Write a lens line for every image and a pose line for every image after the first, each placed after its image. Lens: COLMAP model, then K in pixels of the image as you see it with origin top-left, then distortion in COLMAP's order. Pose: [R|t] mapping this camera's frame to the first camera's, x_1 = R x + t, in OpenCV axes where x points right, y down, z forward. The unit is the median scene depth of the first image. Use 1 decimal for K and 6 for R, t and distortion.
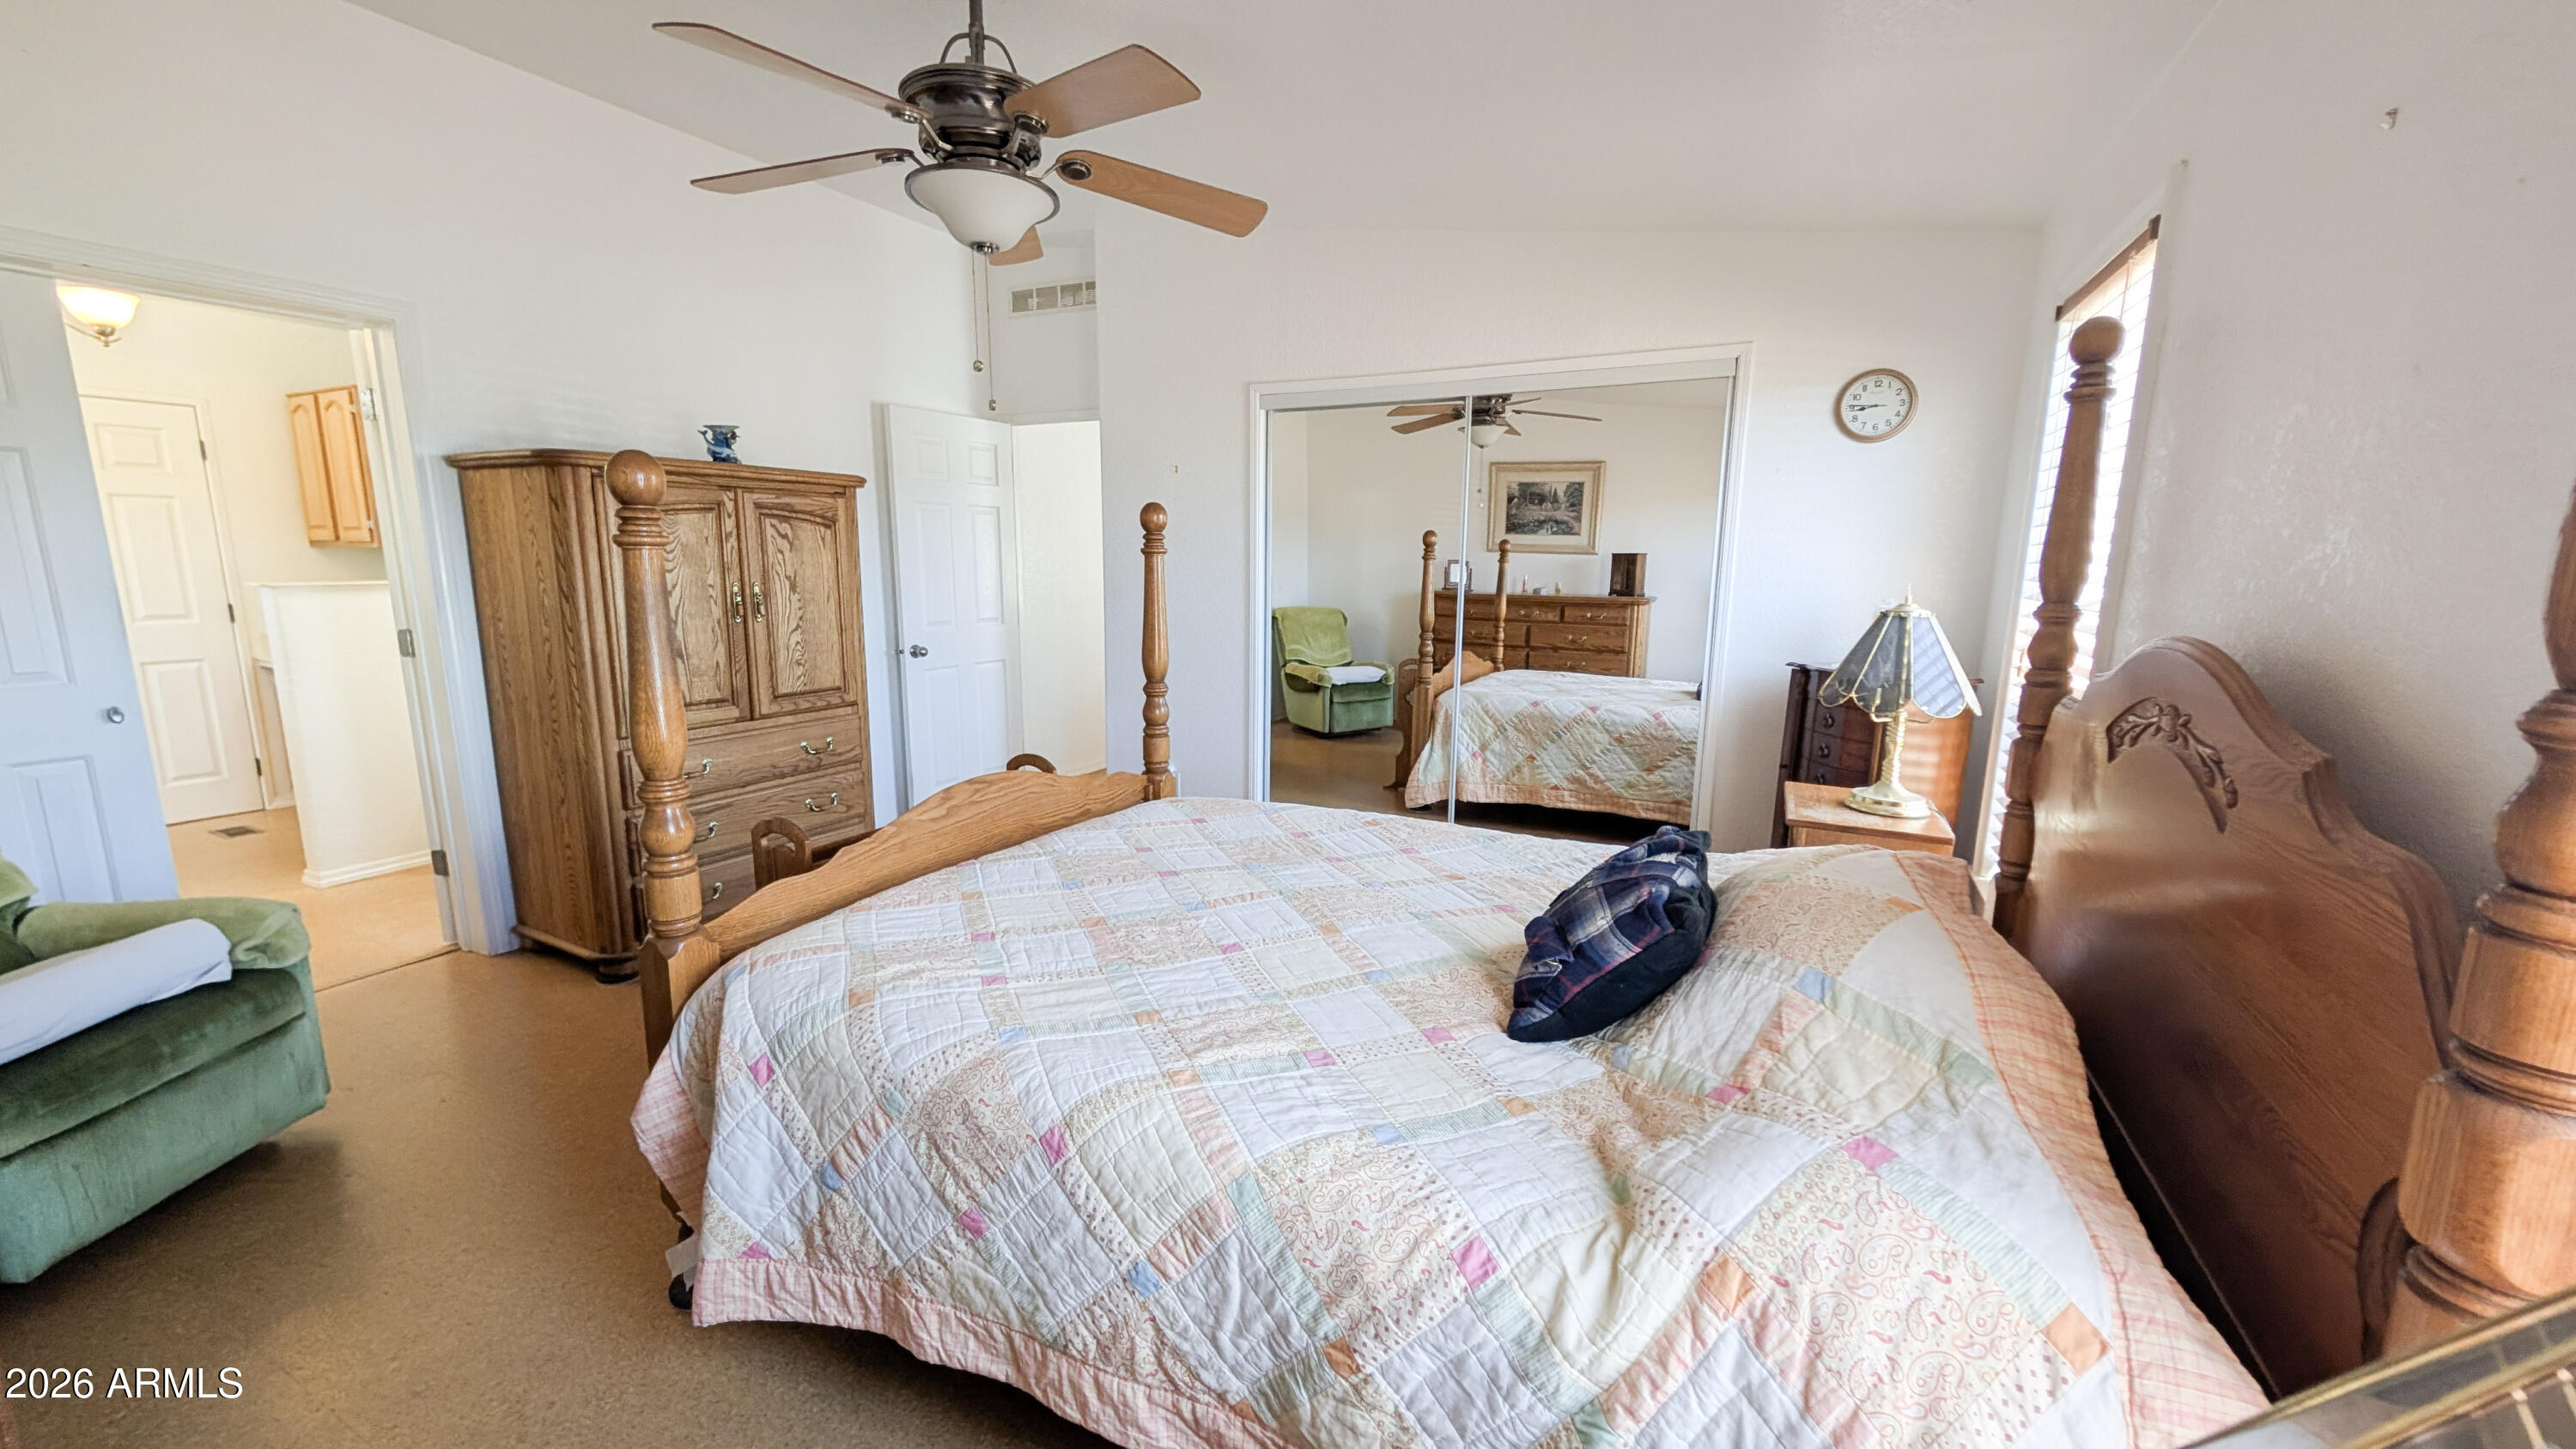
lens RADIAL K [[970.8, 0, 1290.1], [0, 970.8, 723.6], [0, 0, 1]] dist [-0.001378, 0.000492]
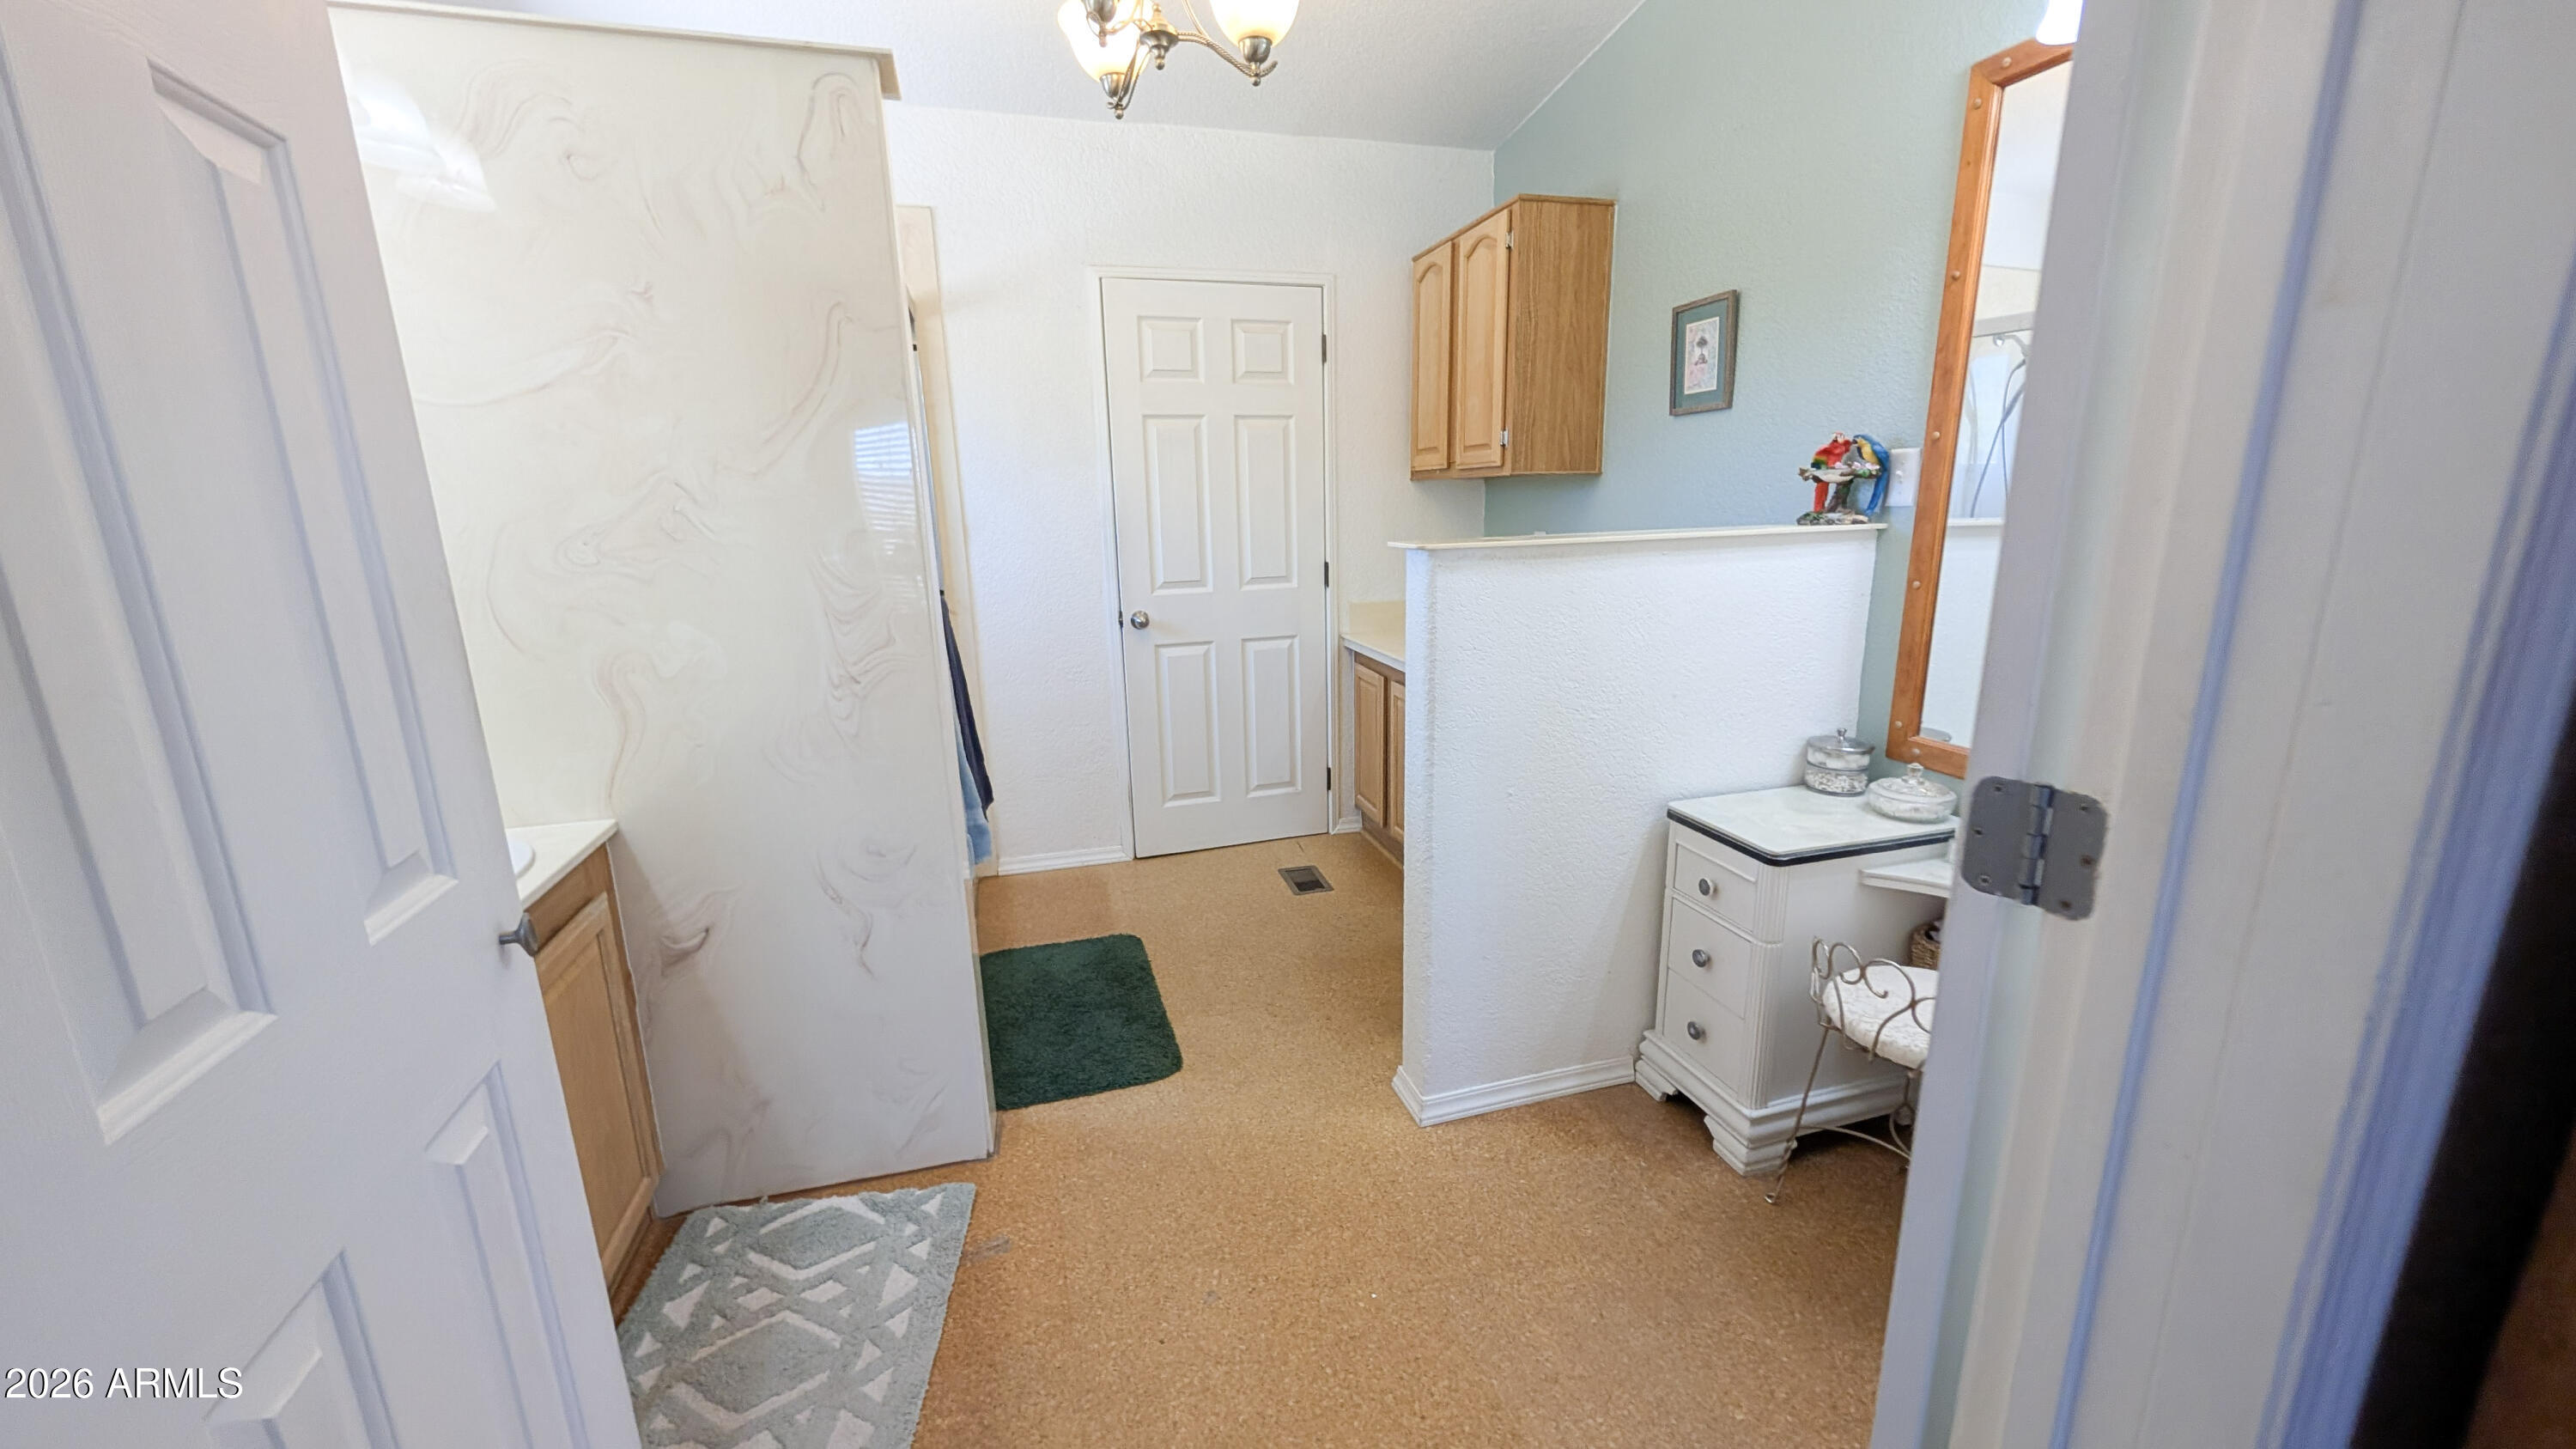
lens RADIAL K [[970.8, 0, 1272.5], [0, 970.8, 724.2], [0, 0, 1]] dist [-0.001378, 0.000492]
pose [[0.669638, 0.143676, -0.728657, -0.570537], [-0.096338, 0.989624, 0.106599, -0.077173], [0.736413, -0.001185, 0.676532, 0.474090]]
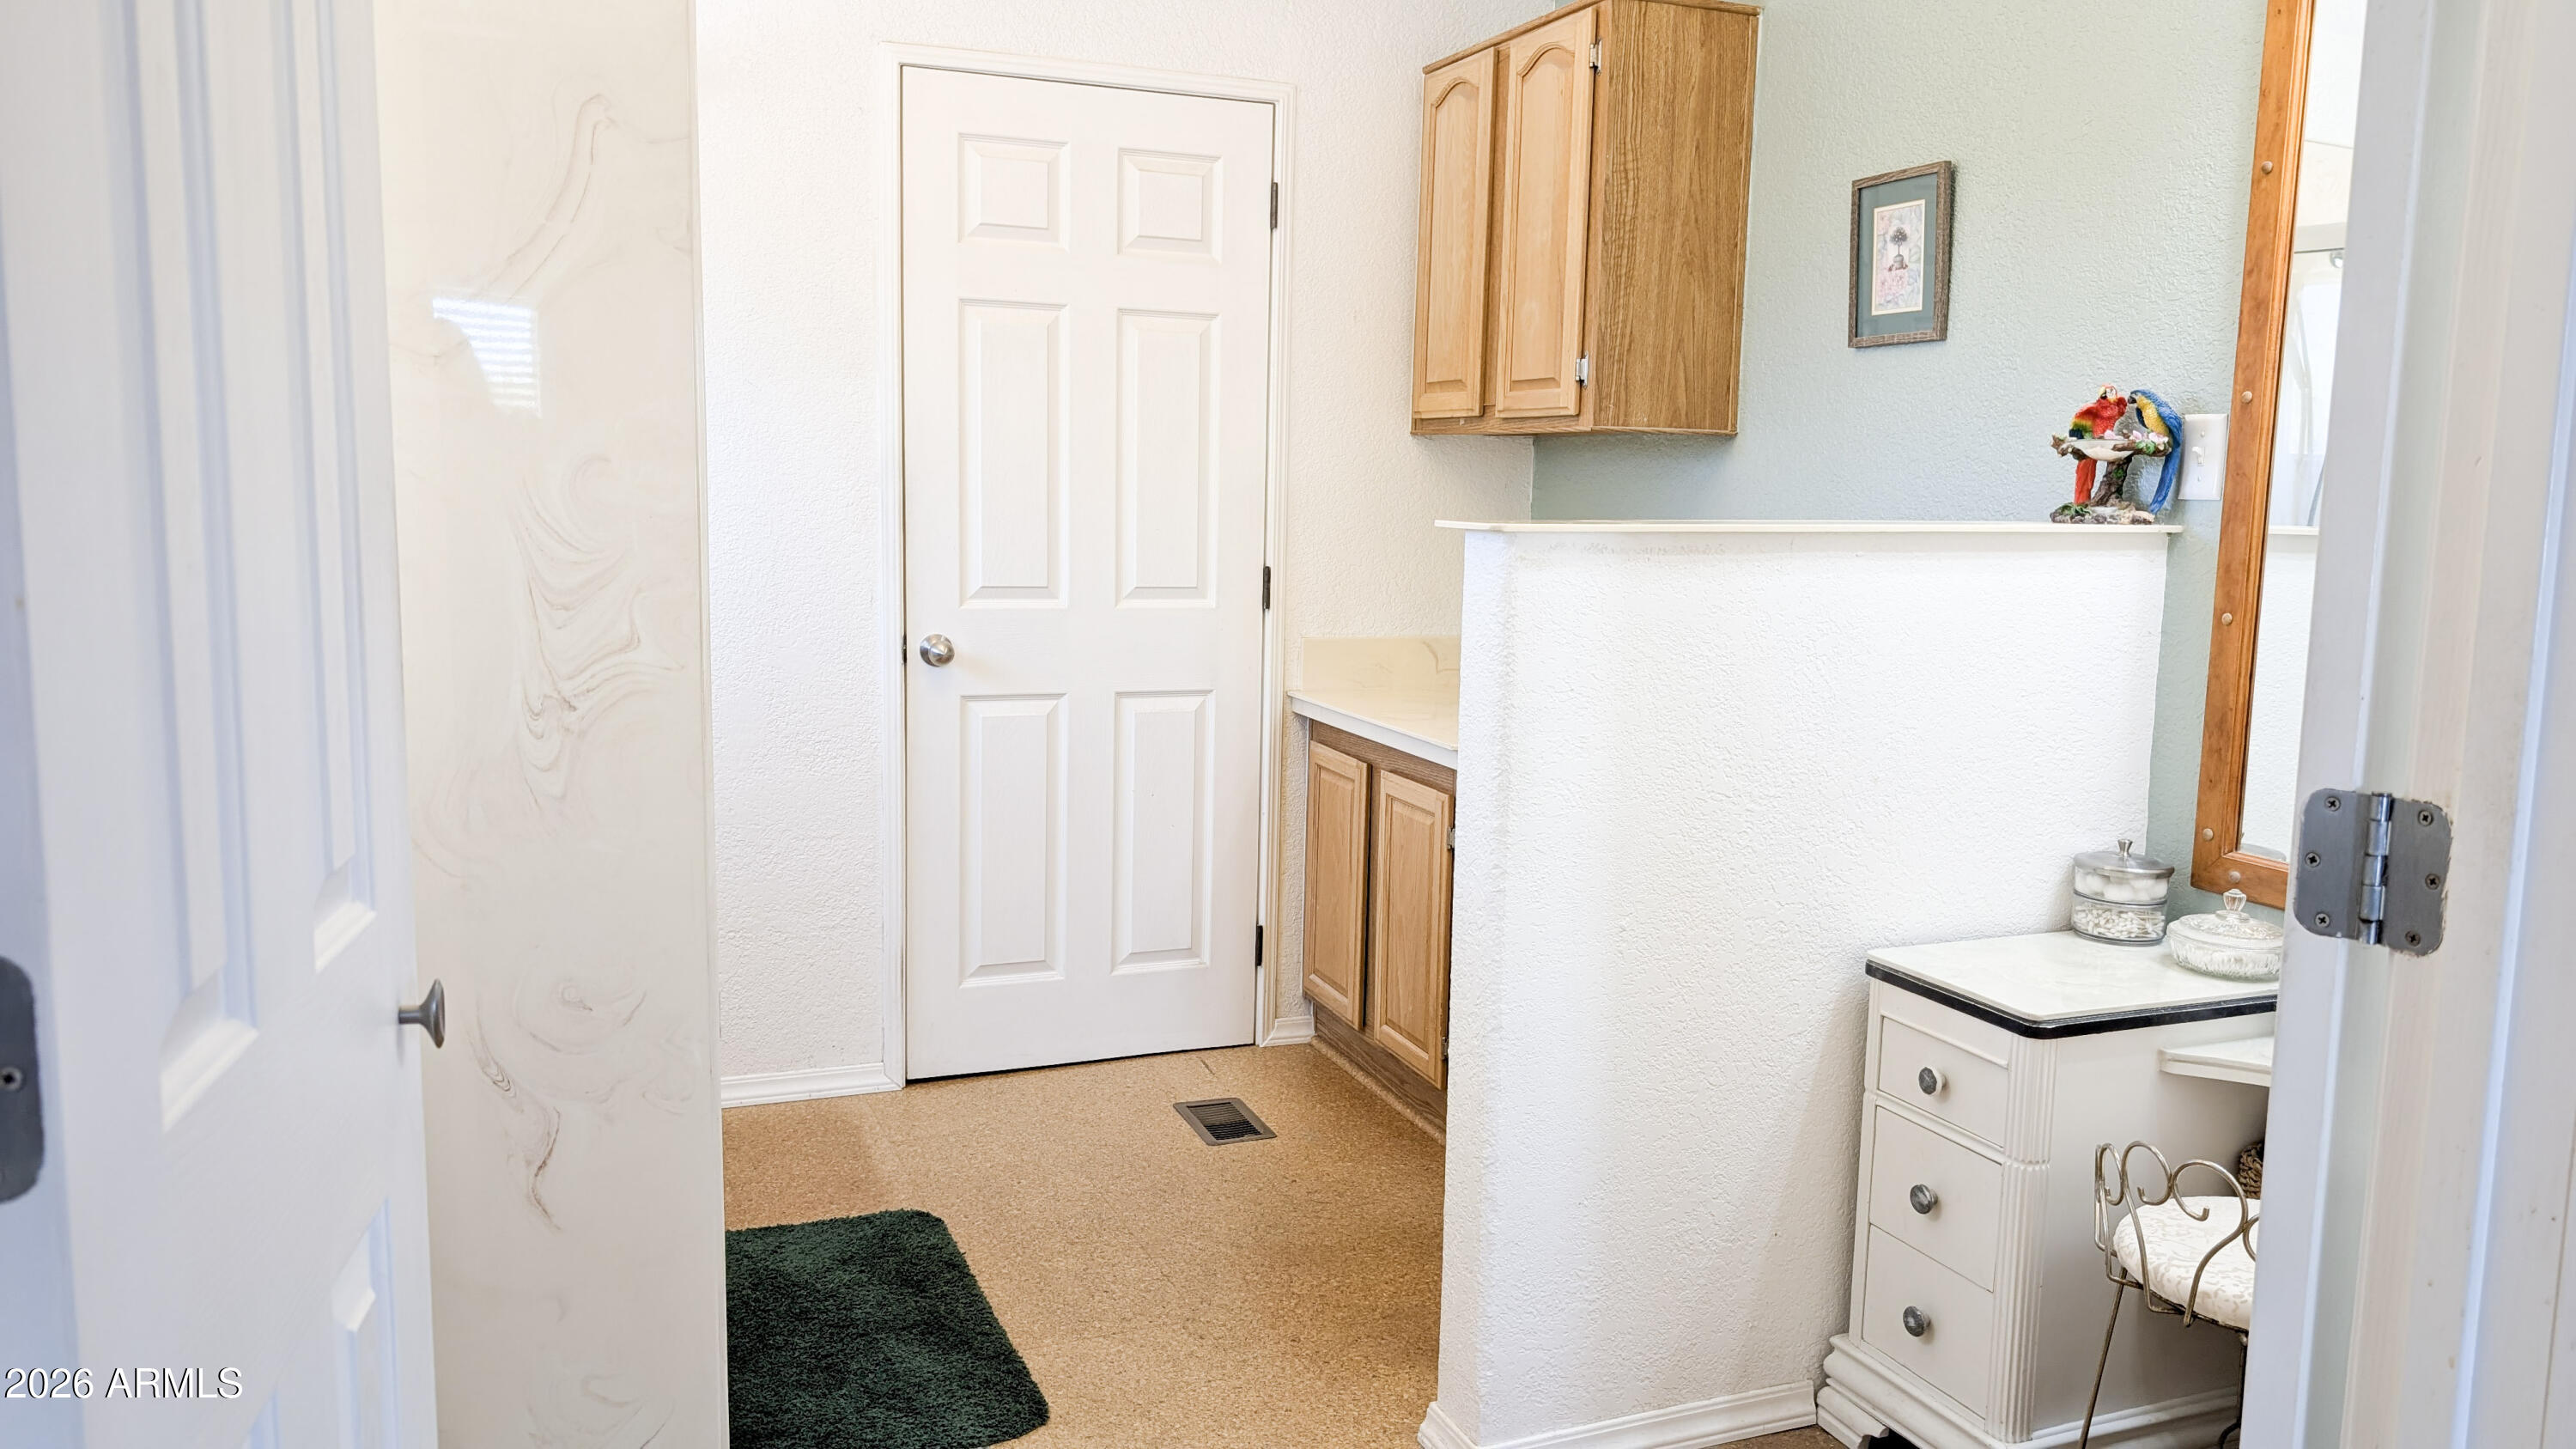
lens RADIAL K [[1866.9, 0, 1291.3], [0, 1866.9, 709.4], [0, 0, 1]] dist [0.017024, -0.029872]
pose [[0.751095, 0.091684, -0.653797, -0.549851], [-0.127122, 0.991863, -0.006947, -0.056858], [0.647840, 0.088330, 0.756638, 0.396494]]
